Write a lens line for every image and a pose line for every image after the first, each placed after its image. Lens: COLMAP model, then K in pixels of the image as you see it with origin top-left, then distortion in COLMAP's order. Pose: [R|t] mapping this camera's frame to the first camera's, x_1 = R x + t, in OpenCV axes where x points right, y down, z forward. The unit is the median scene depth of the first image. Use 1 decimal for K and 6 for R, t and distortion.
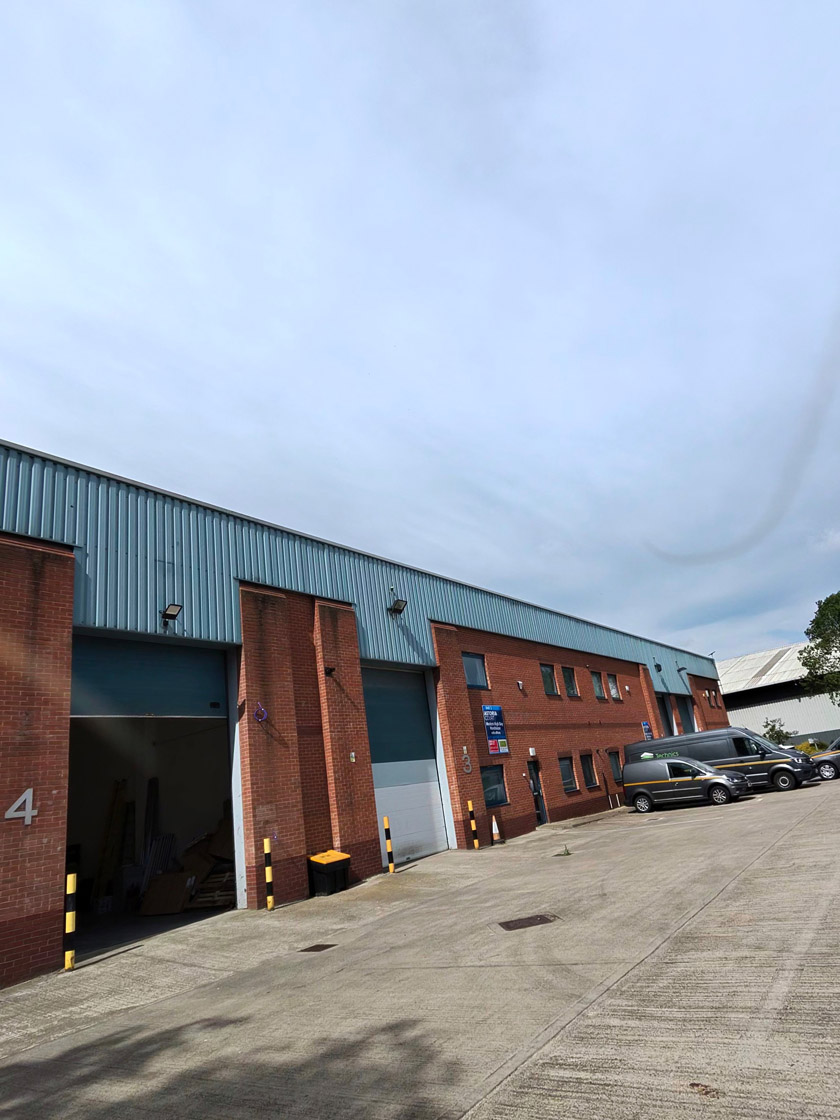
lens RADIAL K [[649.1, 0, 427.9], [0, 649.1, 563.6], [0, 0, 1]] dist [-0.016371, 0.001158]
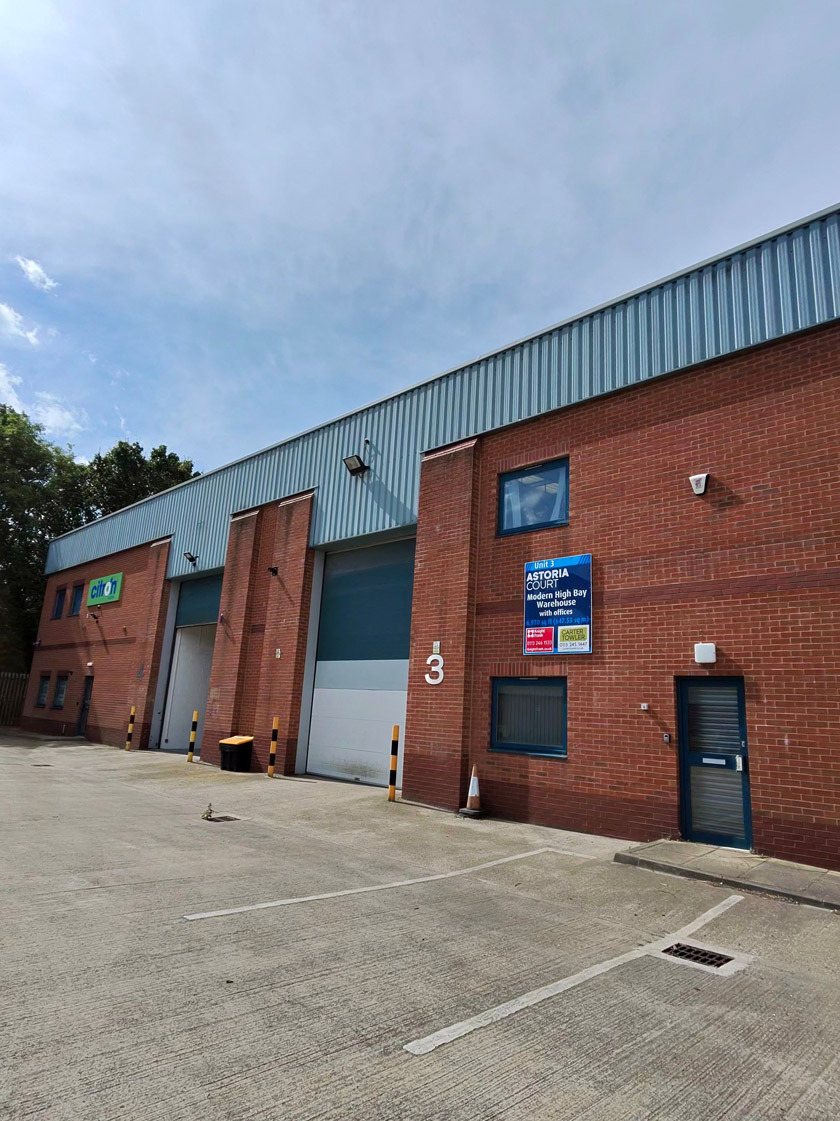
lens RADIAL K [[649.7, 0, 427.9], [0, 649.7, 564.1], [0, 0, 1]] dist [-0.016371, 0.001158]
pose [[-0.127475, -0.091395, -0.987622, 0.680431], [0.297153, 0.946487, -0.125943, 0.293846], [0.946282, -0.309529, -0.093495, 1.094728]]
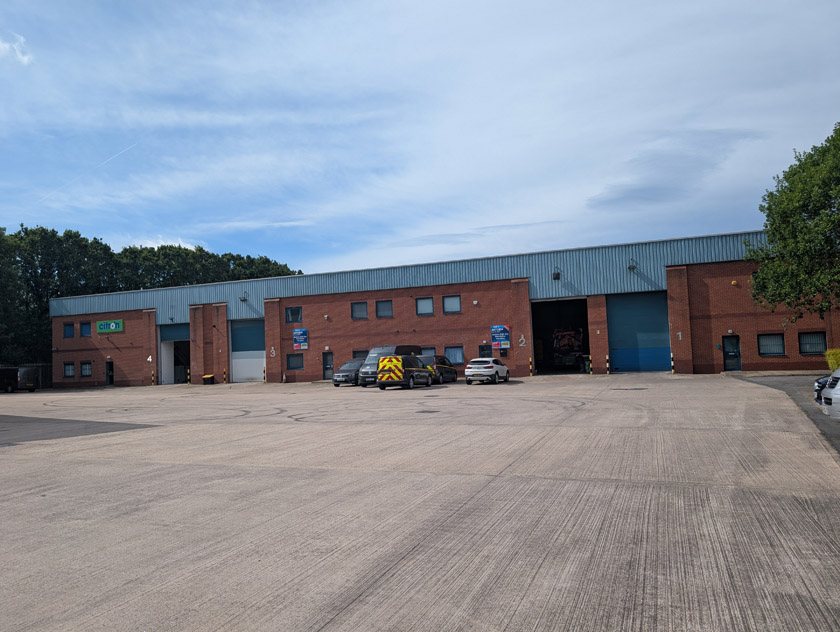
lens RADIAL K [[605.5, 0, 421.0], [0, 605.5, 320.8], [0, 0, 1]] dist [0.030234, -0.006021]
pose [[0.287061, 0.080447, -0.954528, 2.657033], [0.319665, 0.931301, 0.174624, -0.060038], [0.903001, -0.355257, 0.241624, 1.006756]]
